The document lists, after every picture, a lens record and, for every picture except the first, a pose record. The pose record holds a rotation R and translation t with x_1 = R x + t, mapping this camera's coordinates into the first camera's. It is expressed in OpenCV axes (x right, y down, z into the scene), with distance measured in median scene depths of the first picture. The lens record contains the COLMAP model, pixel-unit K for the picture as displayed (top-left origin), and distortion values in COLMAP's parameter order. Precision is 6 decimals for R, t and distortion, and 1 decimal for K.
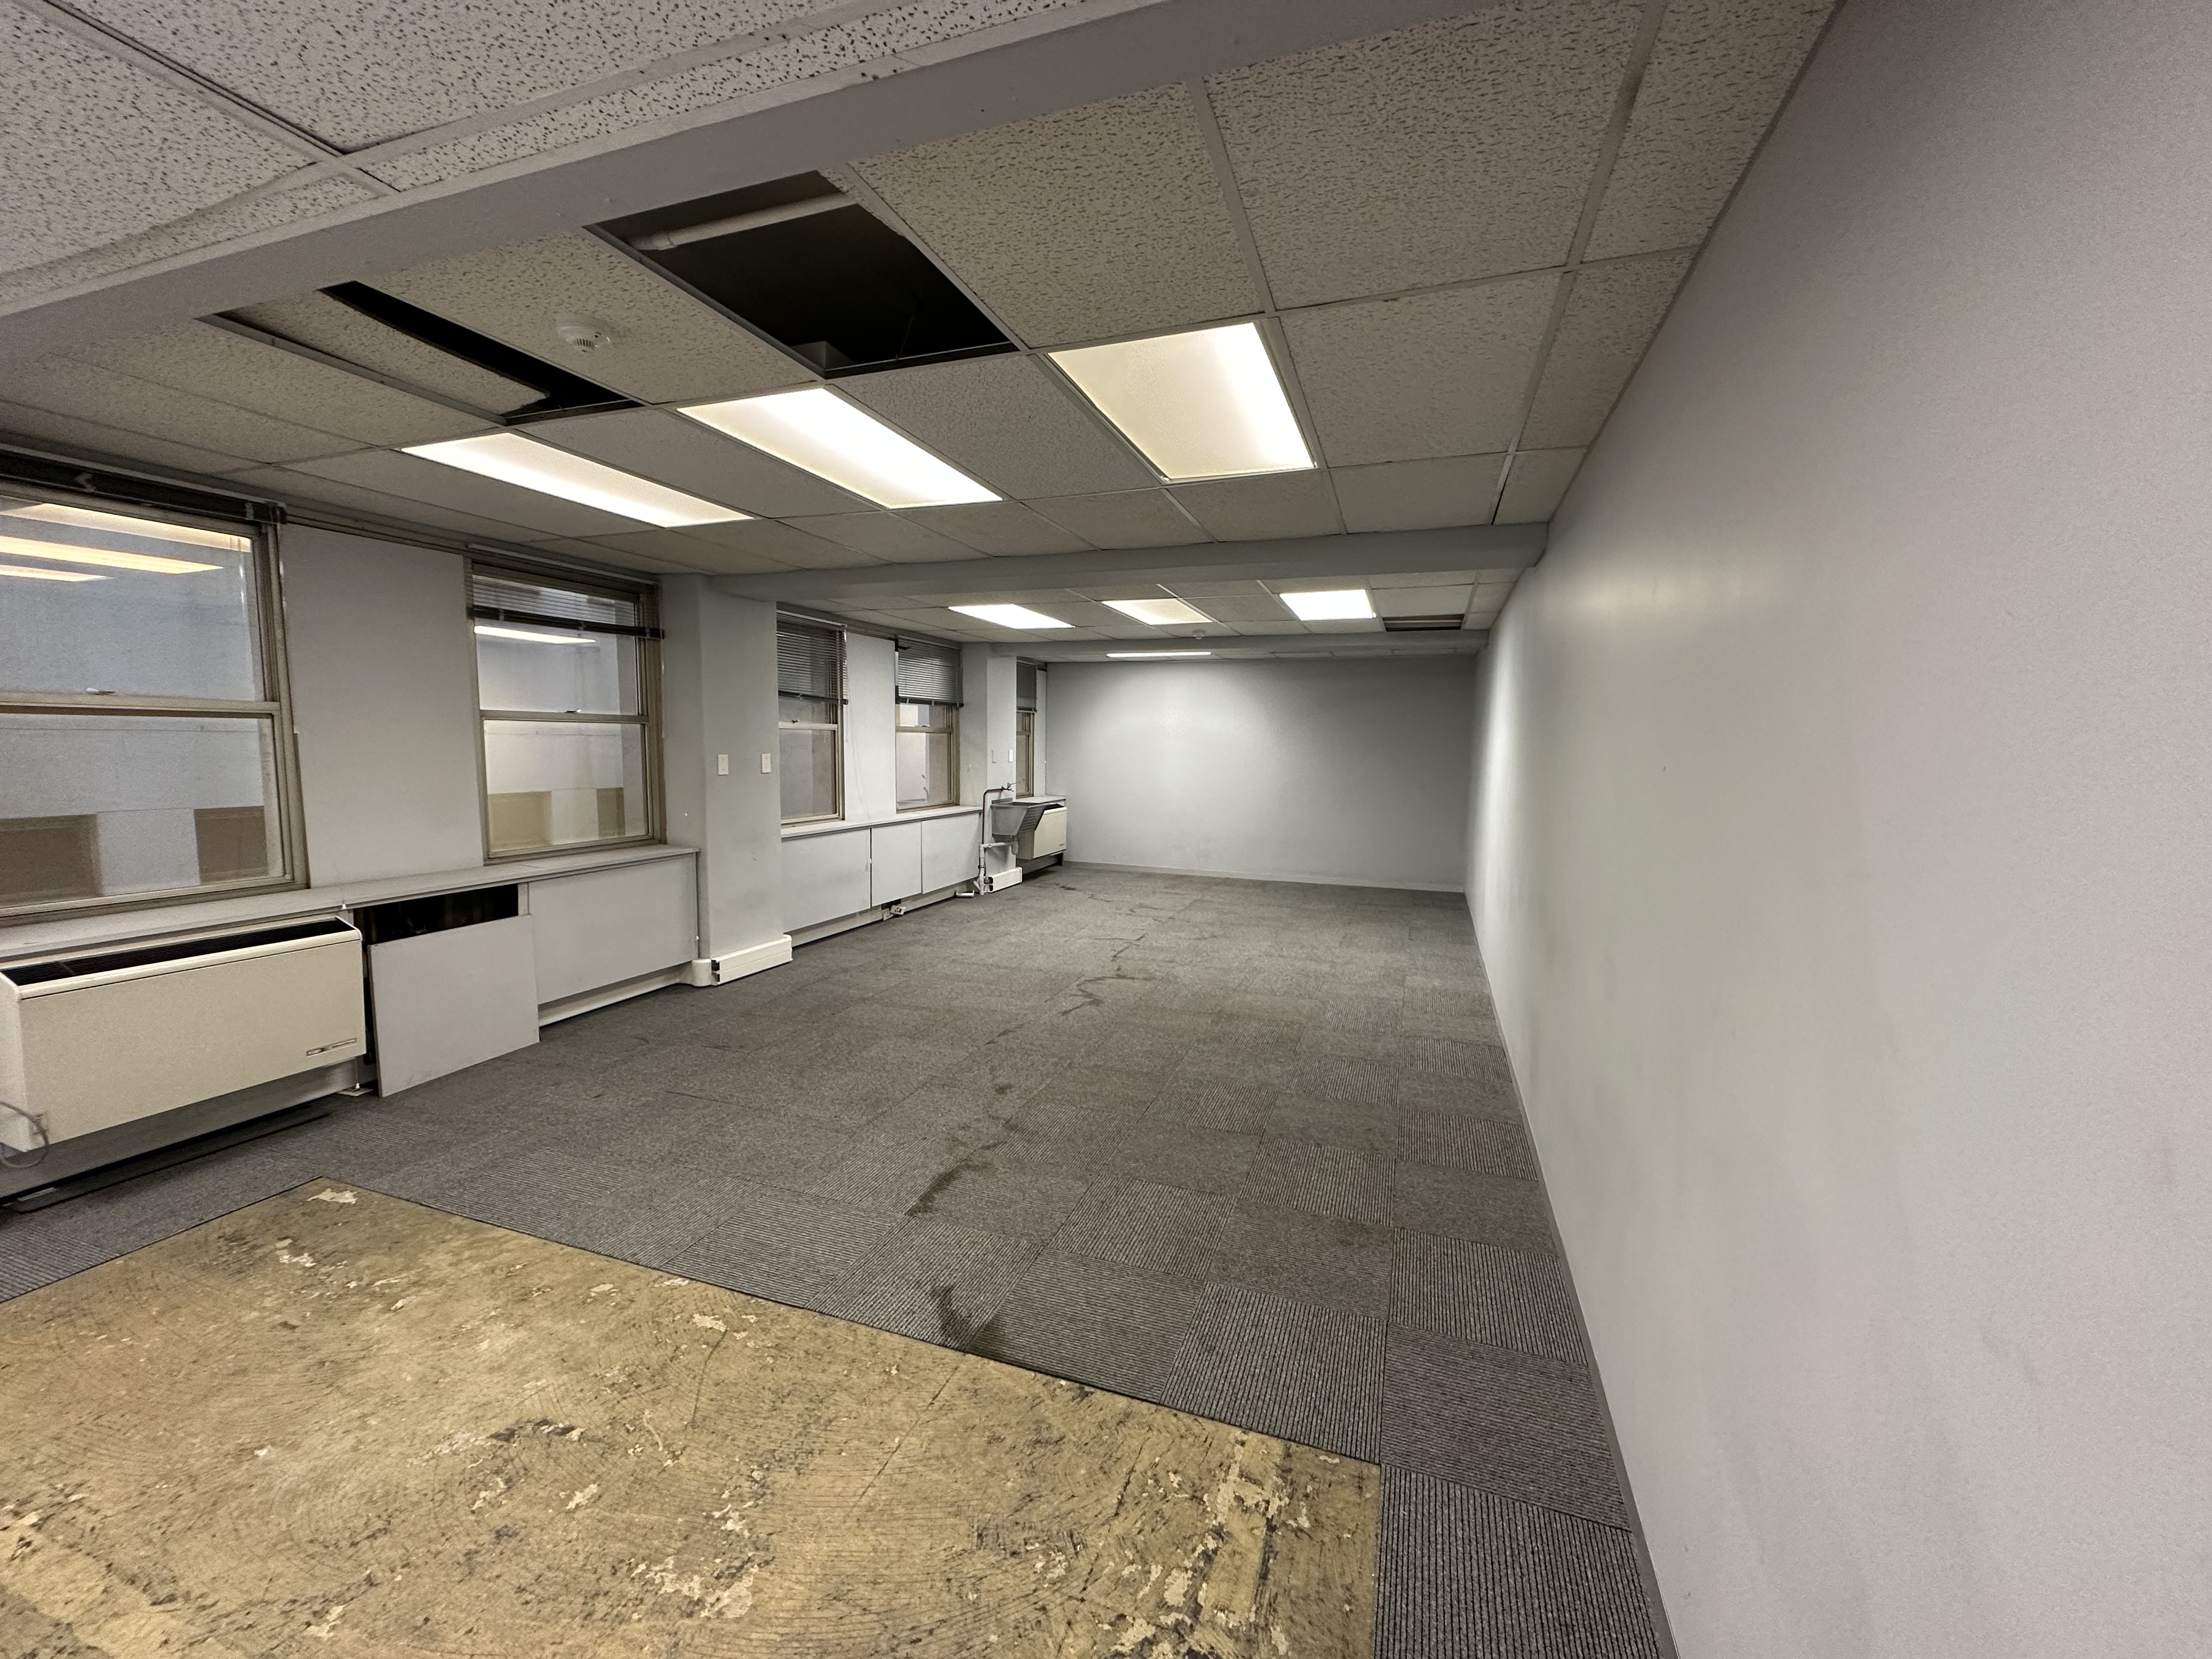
lens RADIAL K [[883.7, 0, 1106.0], [0, 883.7, 829.5], [0, 0, 1]] dist [0.000491, 0.000200]
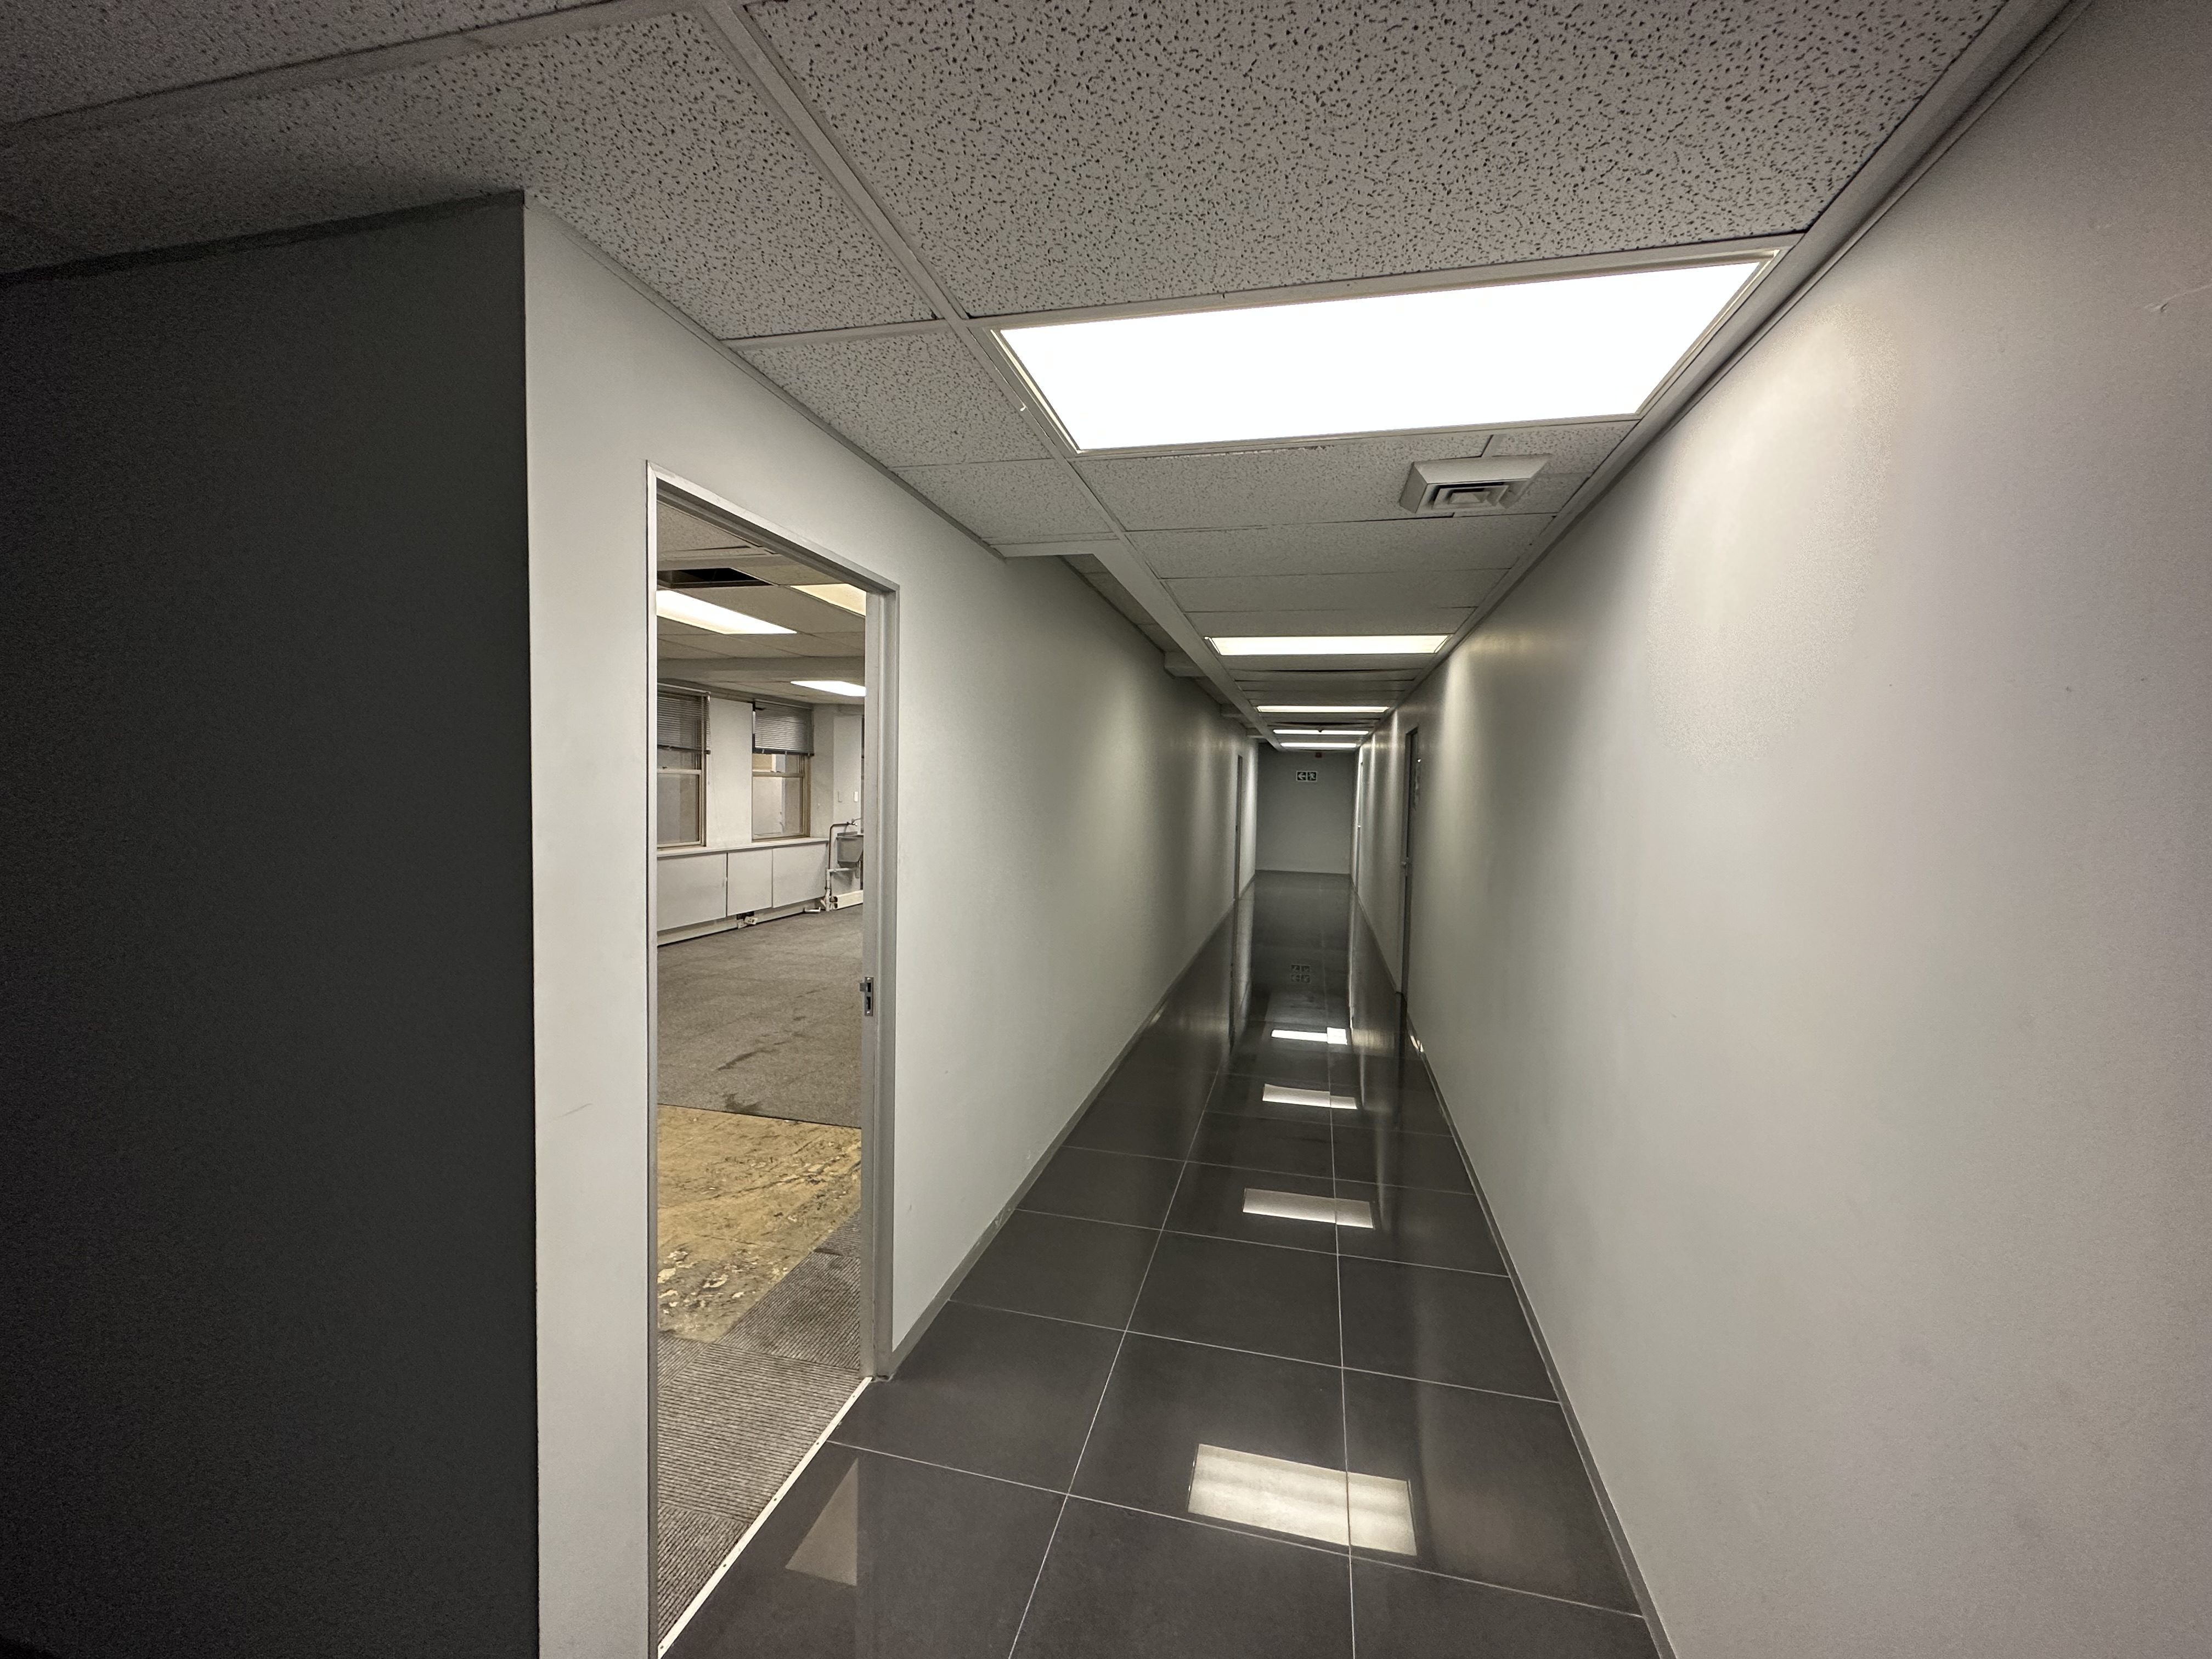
lens RADIAL K [[883.7, 0, 1106.0], [0, 883.7, 829.5], [0, 0, 1]] dist [0.000491, 0.000200]
pose [[0.993899, 0.004224, 0.110212, 0.128751], [0.001309, 0.998744, -0.050088, 0.029000], [-0.110285, 0.049927, 0.992645, -0.304072]]
